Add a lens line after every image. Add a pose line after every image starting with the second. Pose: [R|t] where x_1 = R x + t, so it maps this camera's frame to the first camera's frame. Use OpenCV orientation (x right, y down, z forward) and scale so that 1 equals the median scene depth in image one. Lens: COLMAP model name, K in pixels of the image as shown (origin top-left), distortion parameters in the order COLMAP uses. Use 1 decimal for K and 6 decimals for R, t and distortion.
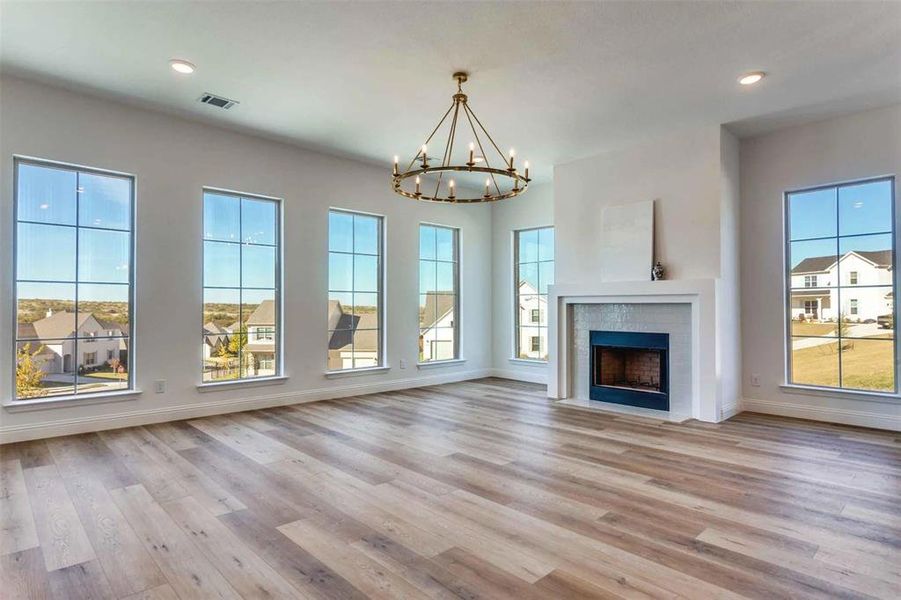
lens RADIAL K [[476.8, 0, 440.7], [0, 476.8, 298.6], [0, 0, 1]] dist [-0.005536, -0.000286]
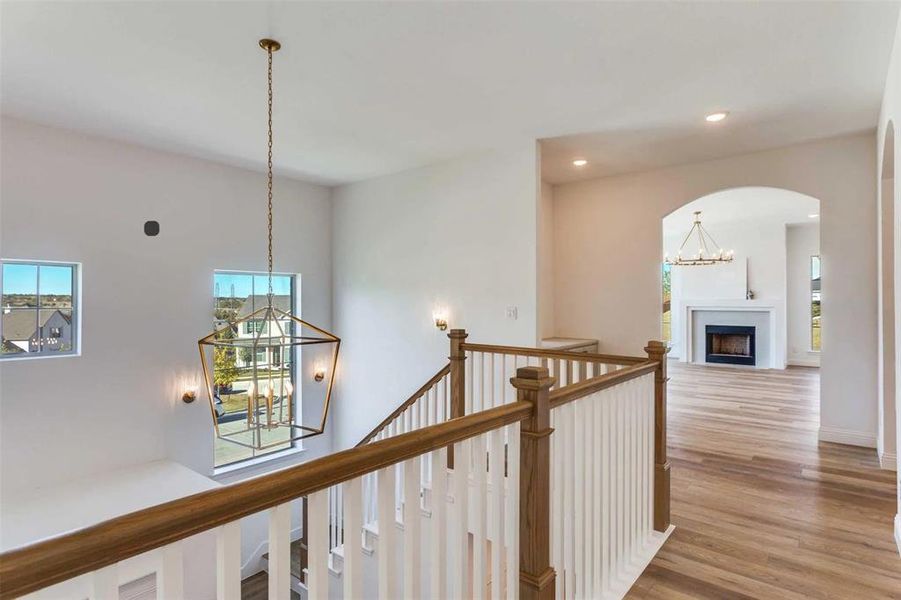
lens RADIAL K [[476.8, 0, 445.8], [0, 476.8, 298.7], [0, 0, 1]] dist [-0.005536, -0.000286]
pose [[0.993045, -0.001928, 0.117719, -1.017633], [-0.000191, 0.999838, 0.017985, -0.076150], [-0.117735, -0.017883, 0.992884, -0.797910]]
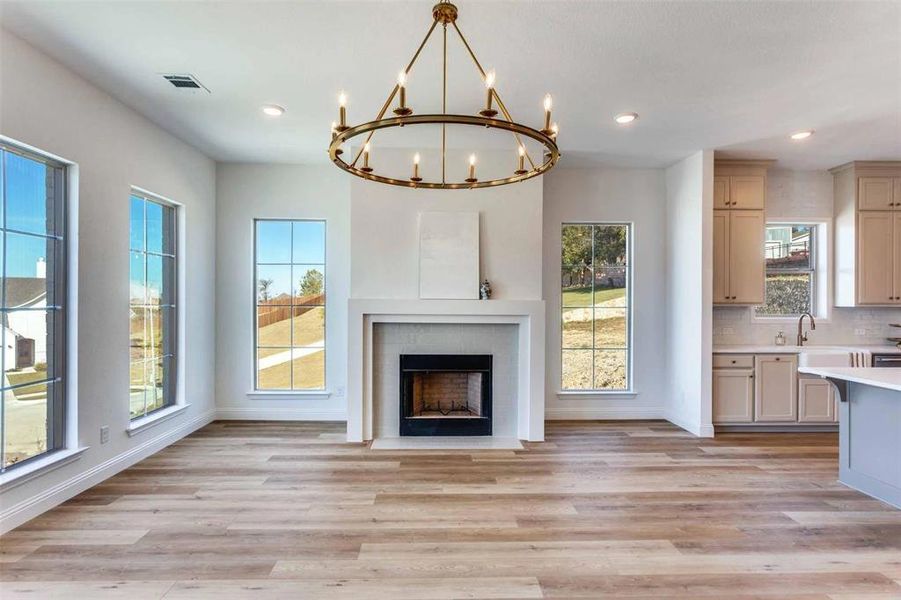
lens RADIAL K [[476.8, 0, 455.9], [0, 476.8, 301.6], [0, 0, 1]] dist [-0.005536, -0.000286]
pose [[0.671960, 0.004258, 0.740575, -0.280728], [-0.019148, 0.999749, 0.011625, -0.043369], [-0.740340, -0.021992, 0.671873, 0.406815]]
